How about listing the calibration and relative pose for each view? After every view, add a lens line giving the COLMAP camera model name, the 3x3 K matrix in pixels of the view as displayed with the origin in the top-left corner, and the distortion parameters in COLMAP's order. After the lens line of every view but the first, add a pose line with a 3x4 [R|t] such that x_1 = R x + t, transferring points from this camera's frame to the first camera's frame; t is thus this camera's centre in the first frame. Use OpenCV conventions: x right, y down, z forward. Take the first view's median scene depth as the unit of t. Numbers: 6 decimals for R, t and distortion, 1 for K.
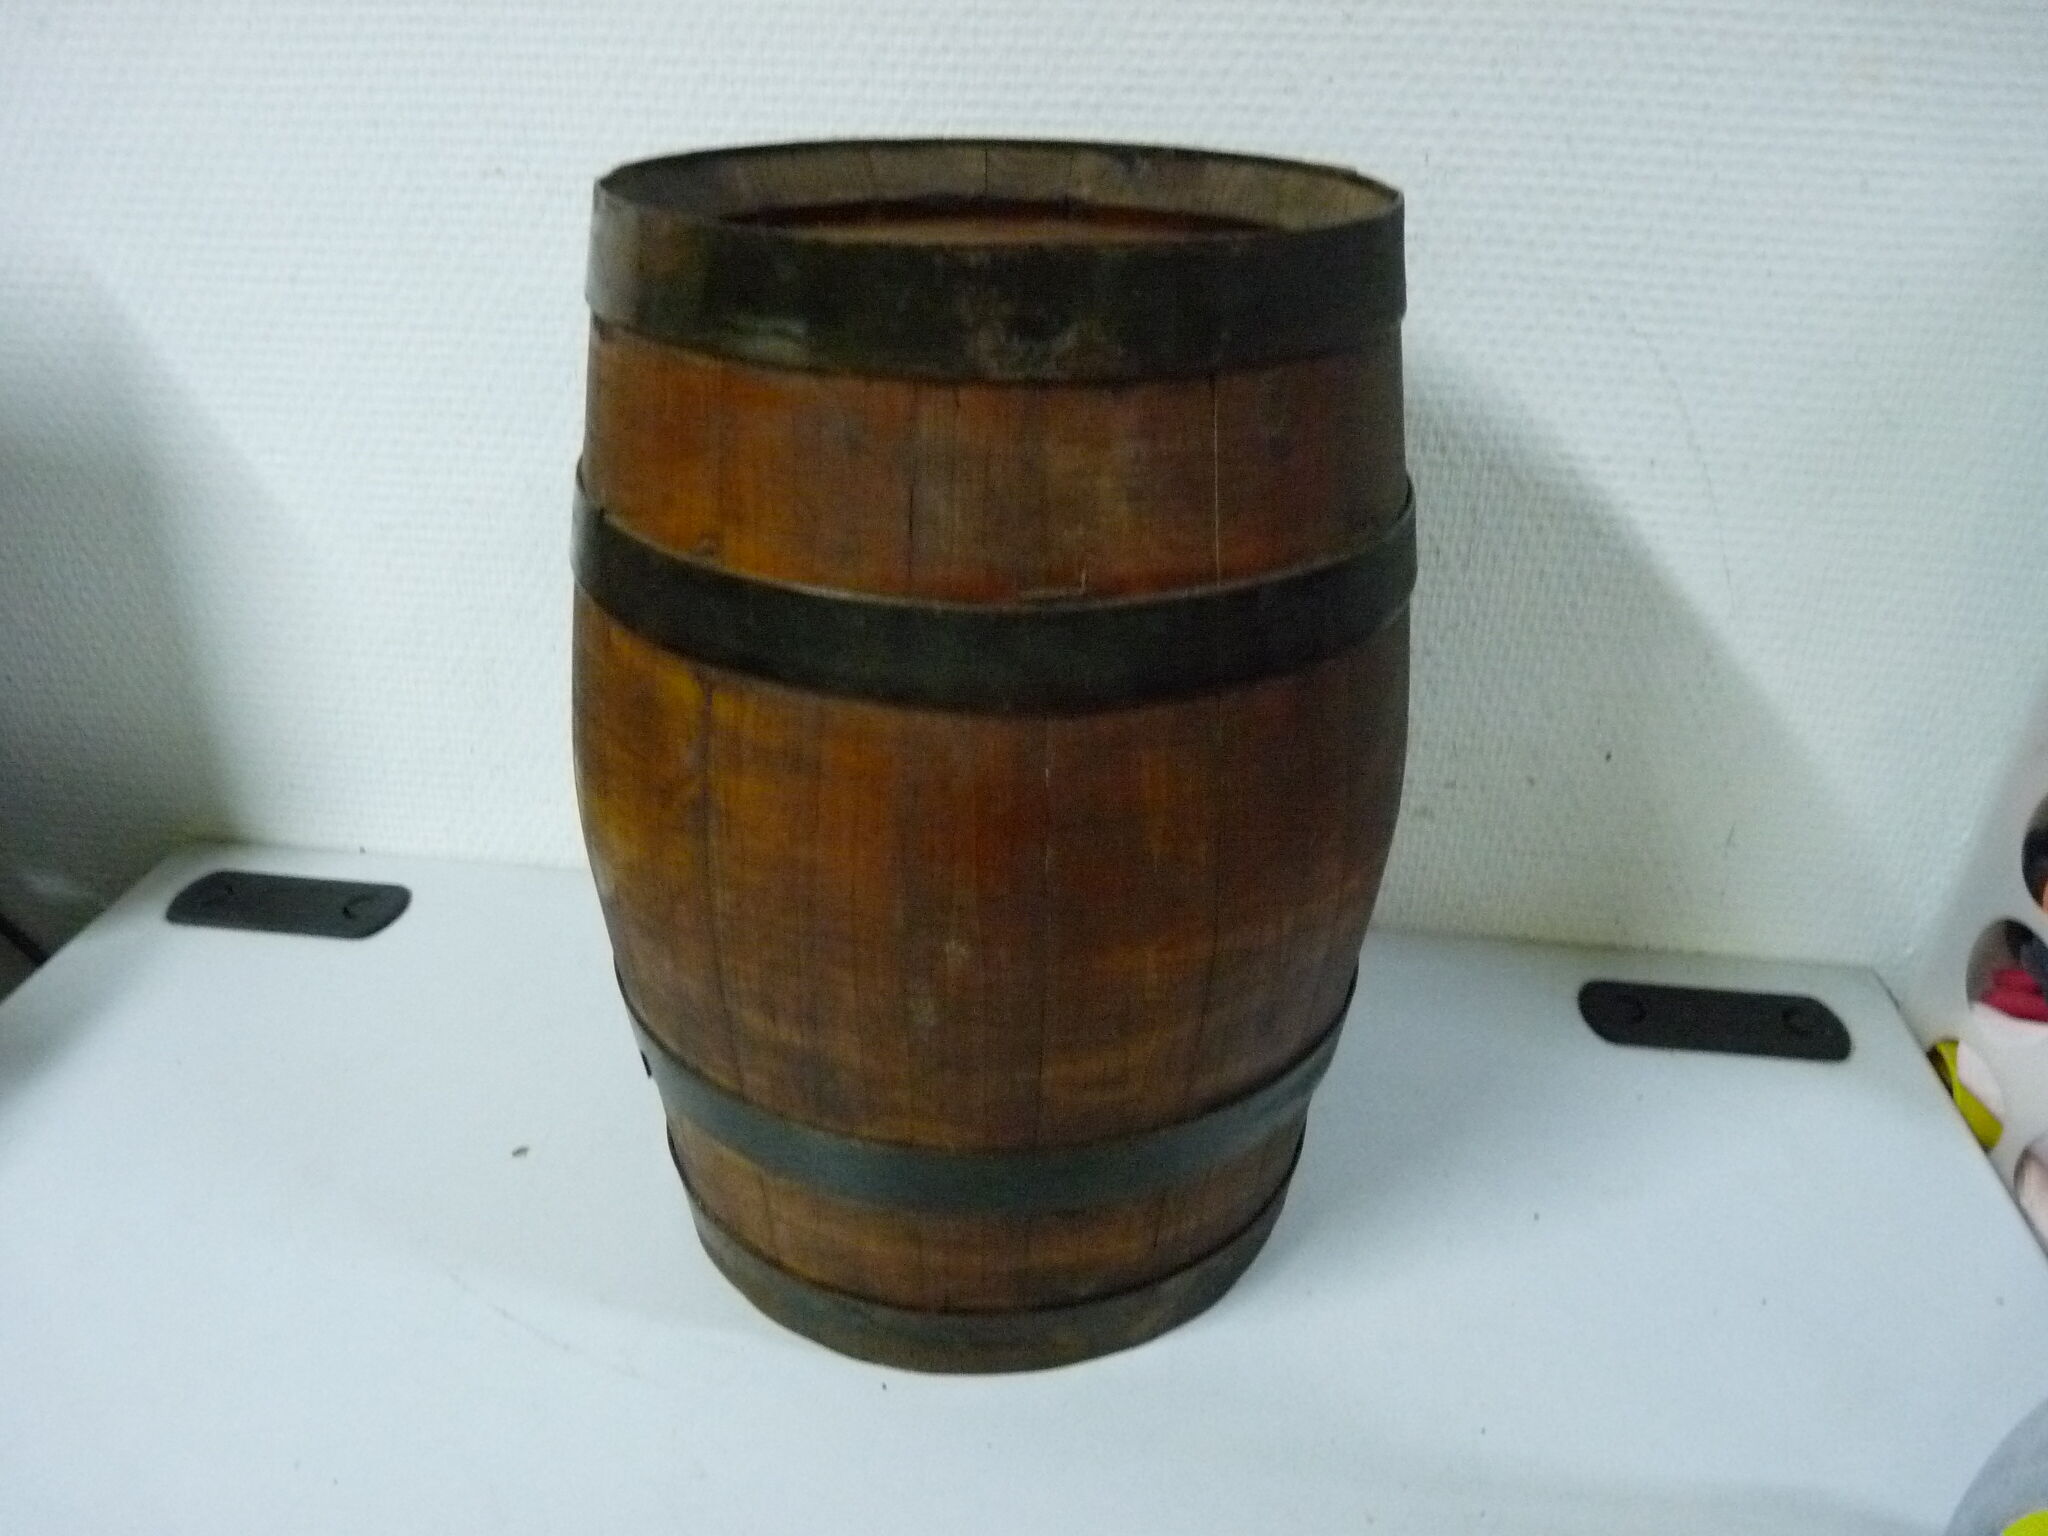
lens RADIAL K [[1660.8, 0, 1026.1], [0, 1660.8, 777.5], [0, 0, 1]] dist [-0.038775, 0.011105]
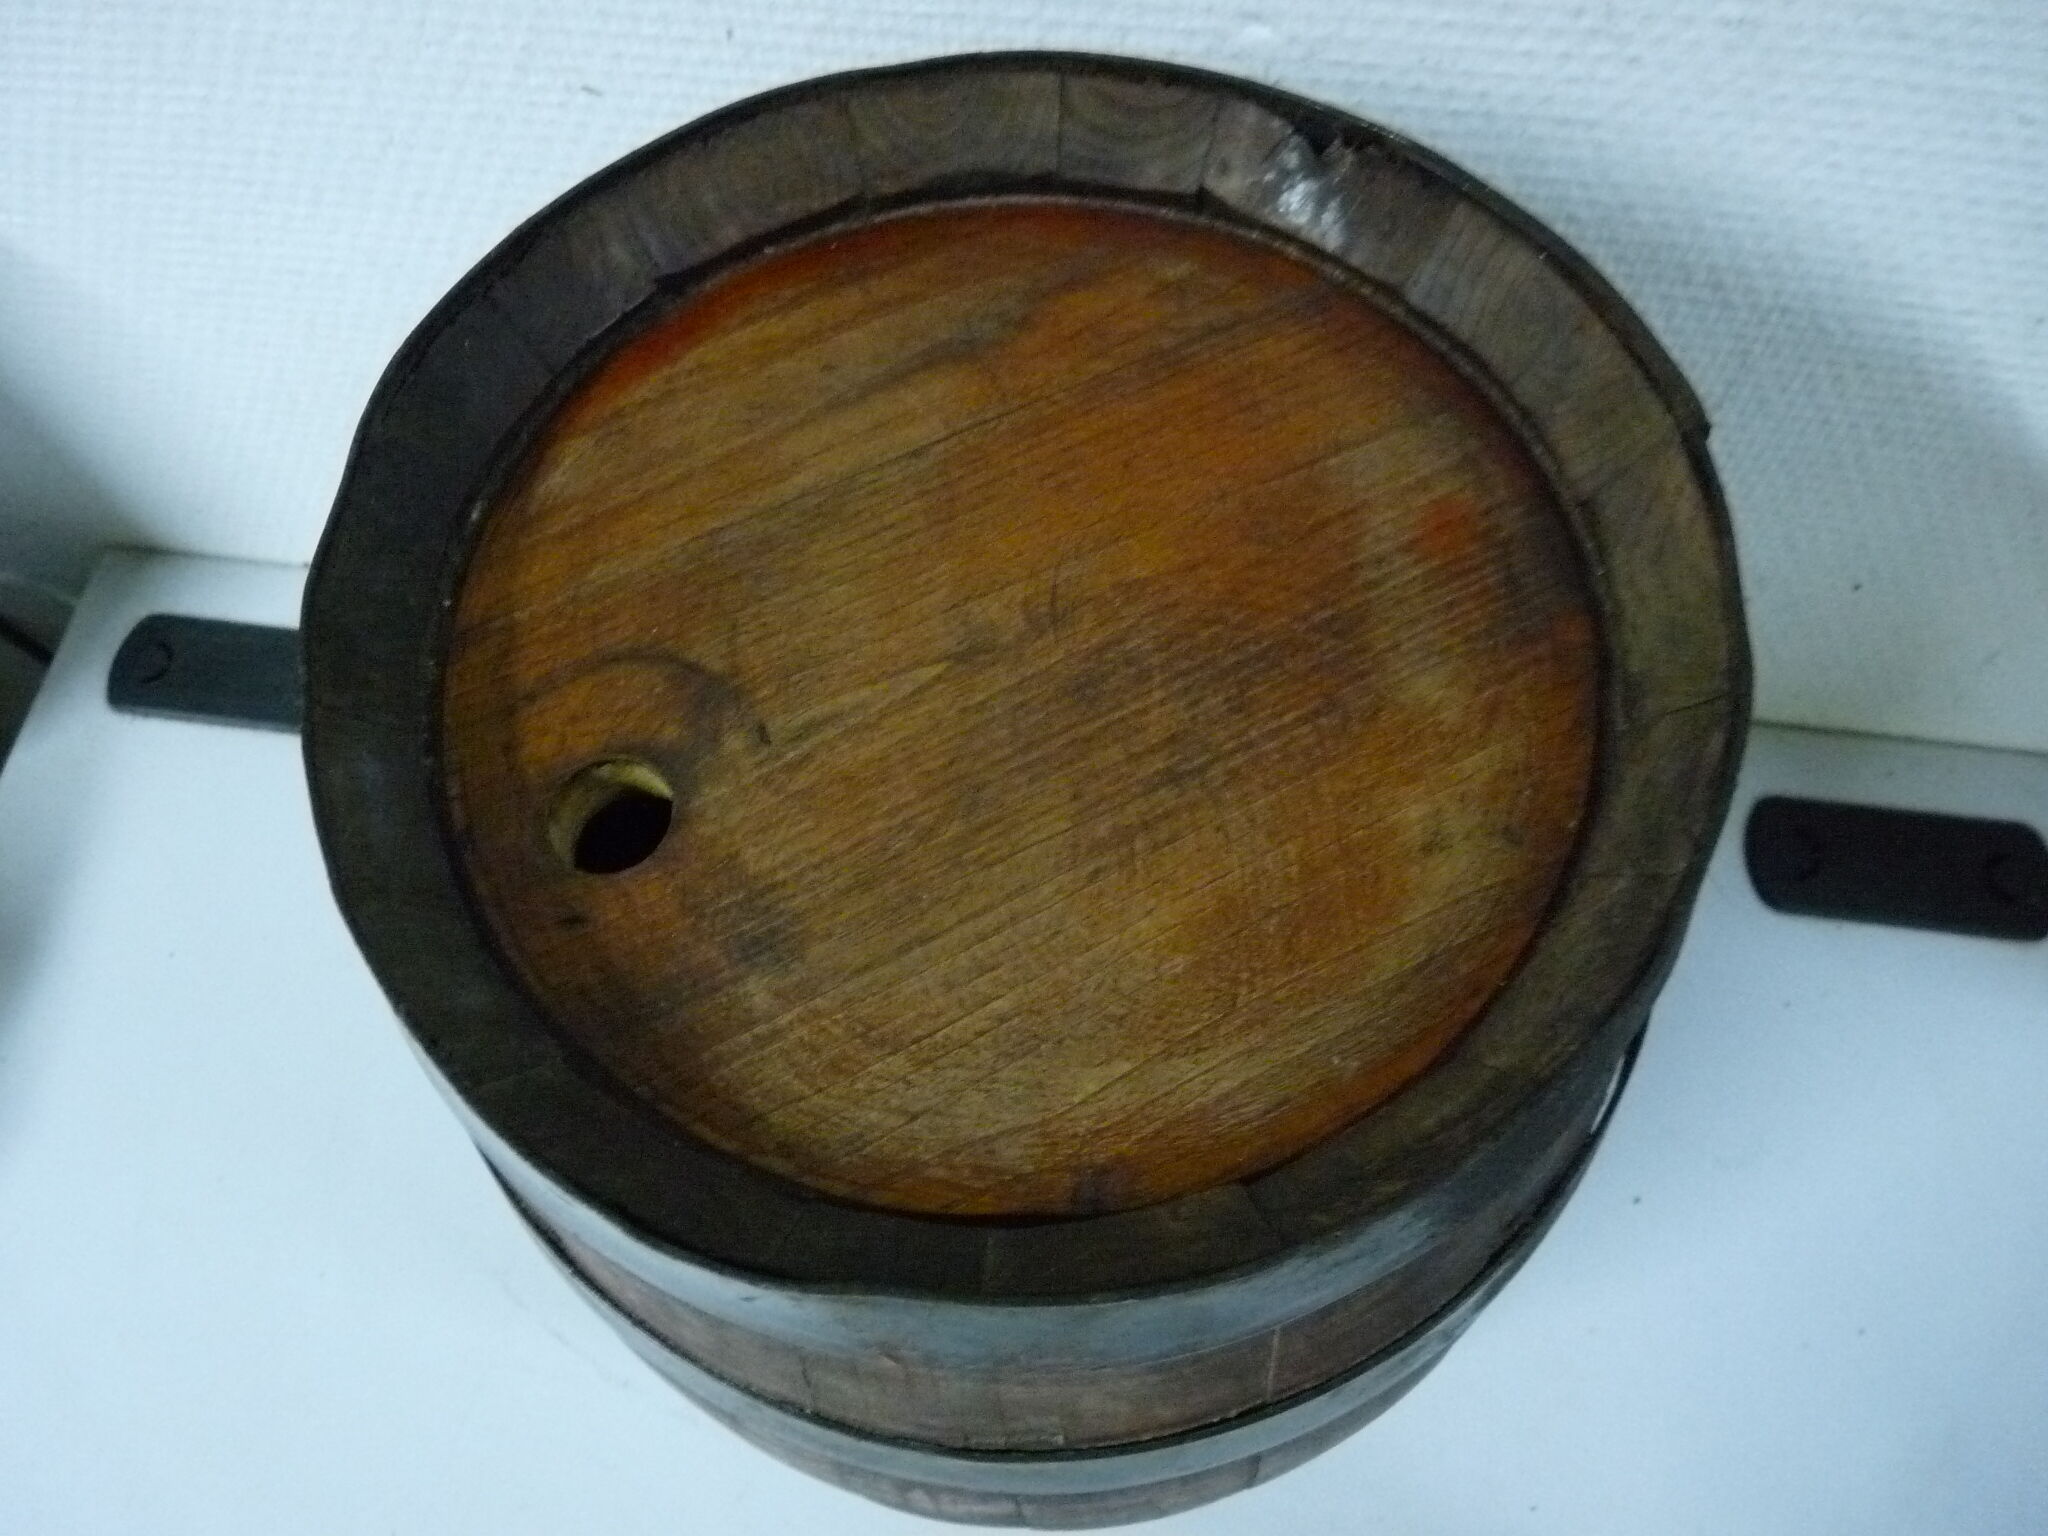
lens RADIAL K [[1660.8, 0, 1038.8], [0, 1660.8, 768.8], [0, 0, 1]] dist [-0.038775, 0.011105]
pose [[0.997720, 0.009003, -0.066889, 0.031490], [0.033586, 0.793412, 0.607757, -0.452309], [0.058542, -0.608618, 0.791301, 0.358844]]
